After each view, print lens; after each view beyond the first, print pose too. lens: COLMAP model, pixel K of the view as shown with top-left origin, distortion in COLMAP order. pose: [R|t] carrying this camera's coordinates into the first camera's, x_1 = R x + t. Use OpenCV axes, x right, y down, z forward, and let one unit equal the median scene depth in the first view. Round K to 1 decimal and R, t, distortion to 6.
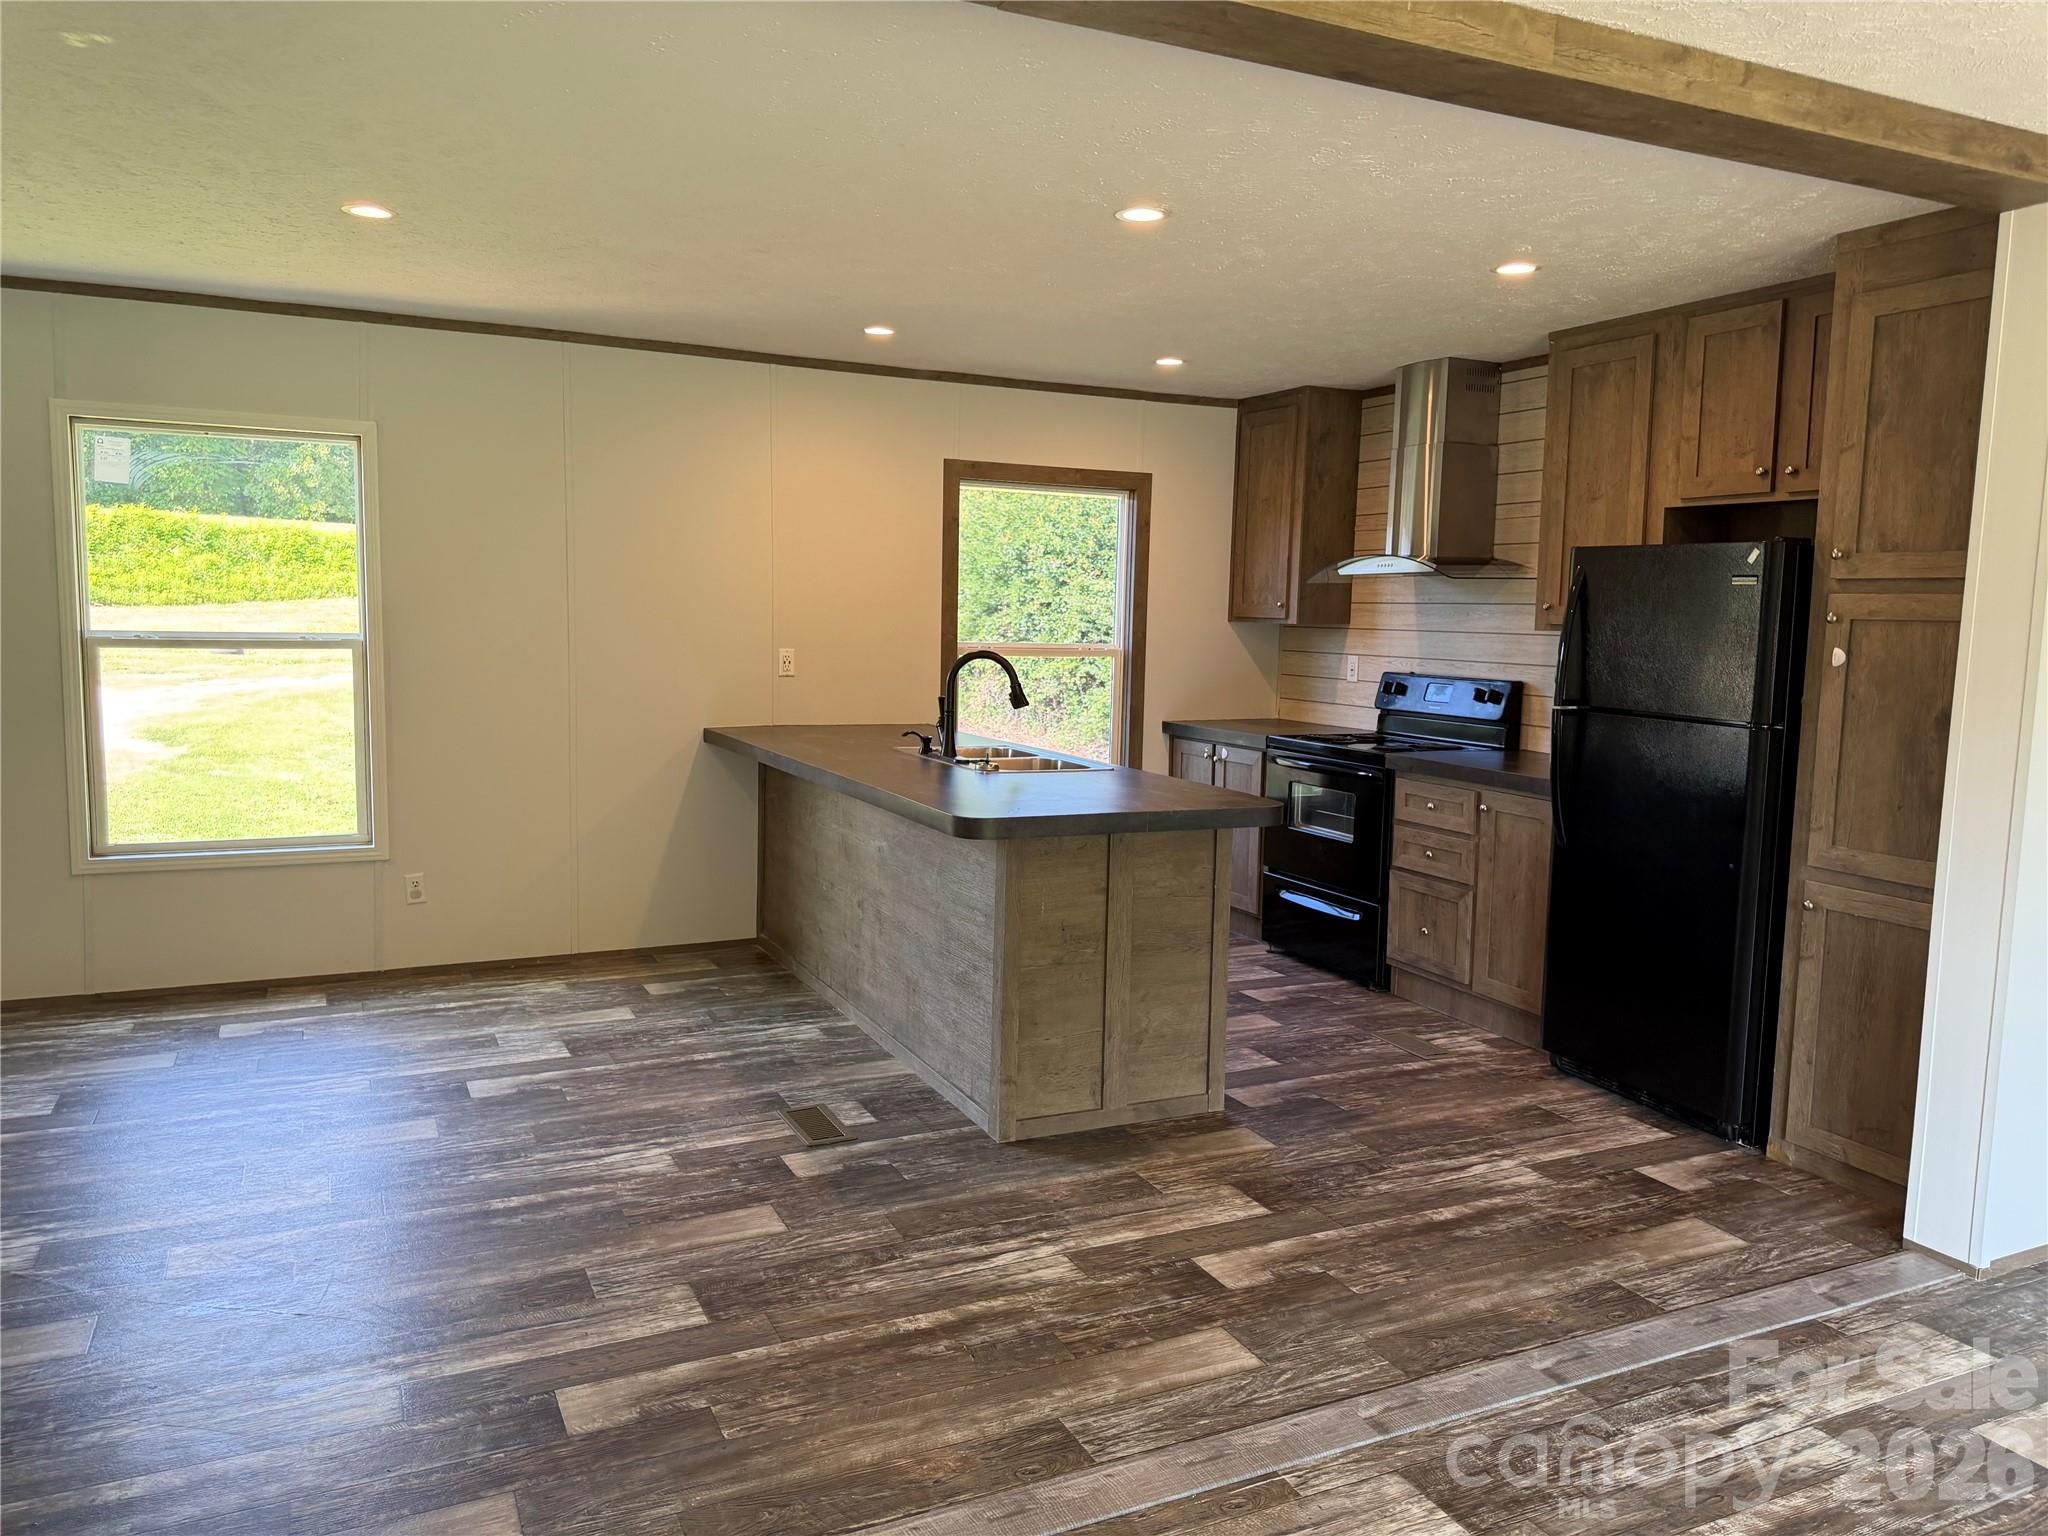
lens RADIAL K [[1453.1, 0, 1012.8], [0, 1453.1, 746.5], [0, 0, 1]] dist [0.073435, -0.086959]
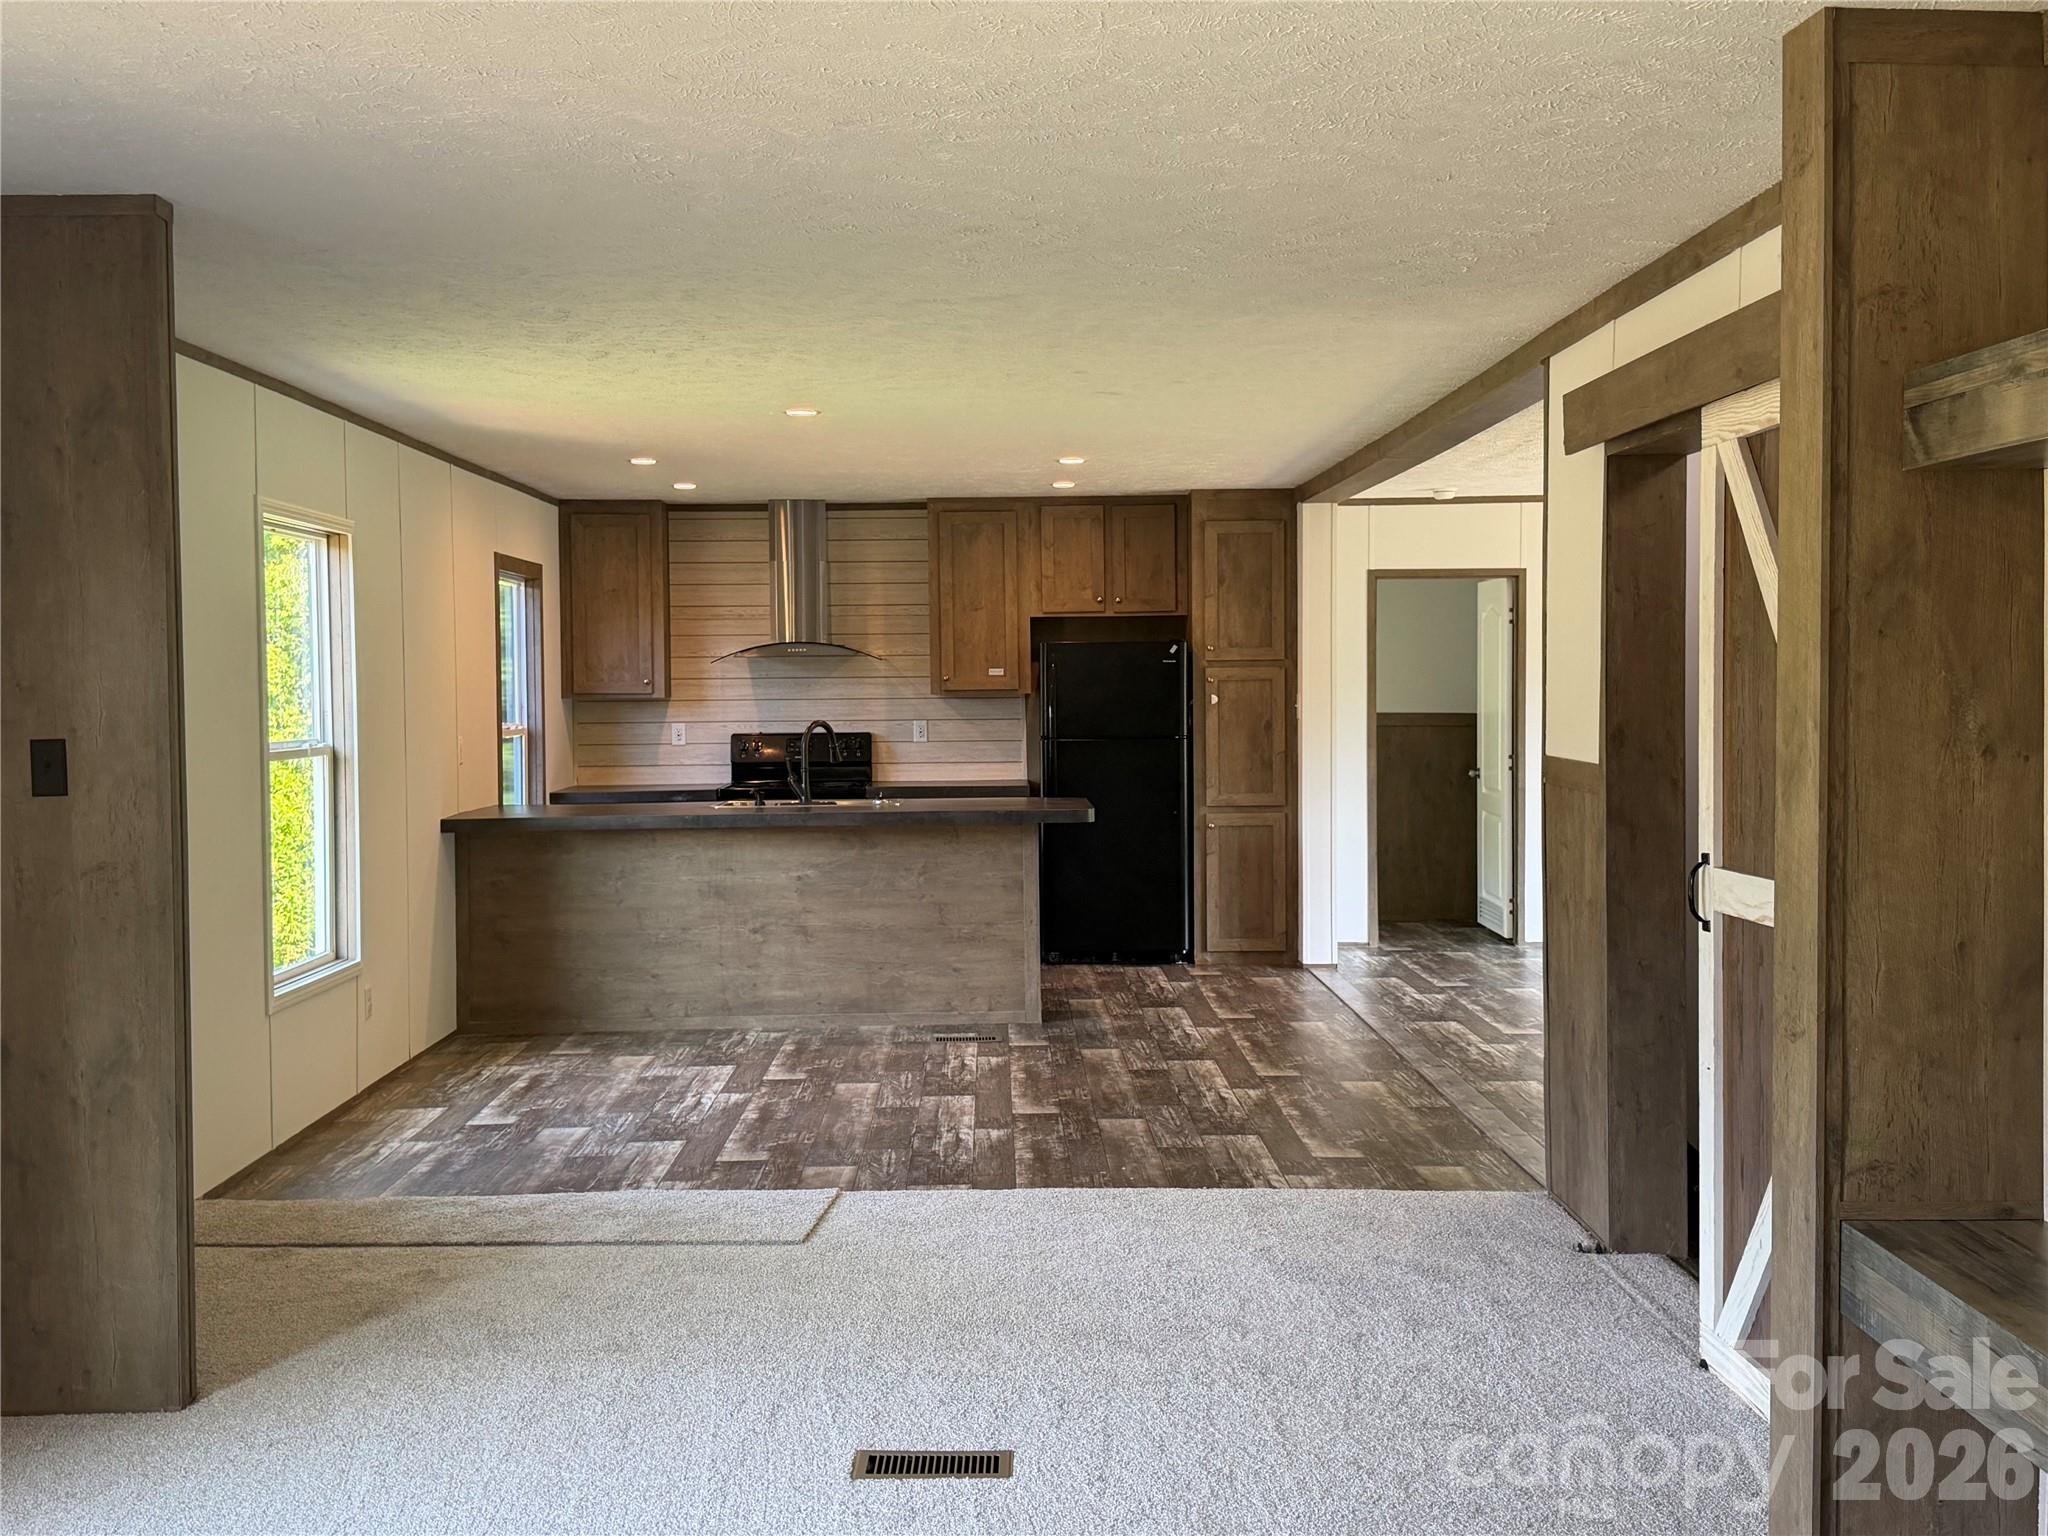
lens RADIAL K [[2290.3, 0, 1039.8], [0, 2290.3, 747.8], [0, 0, 1]] dist [0.208879, 0.000000]
pose [[0.398477, -0.053842, 0.915597, -2.005772], [0.108398, 0.994044, 0.011279, -0.047085], [-0.910750, 0.094754, 0.401940, -0.025373]]
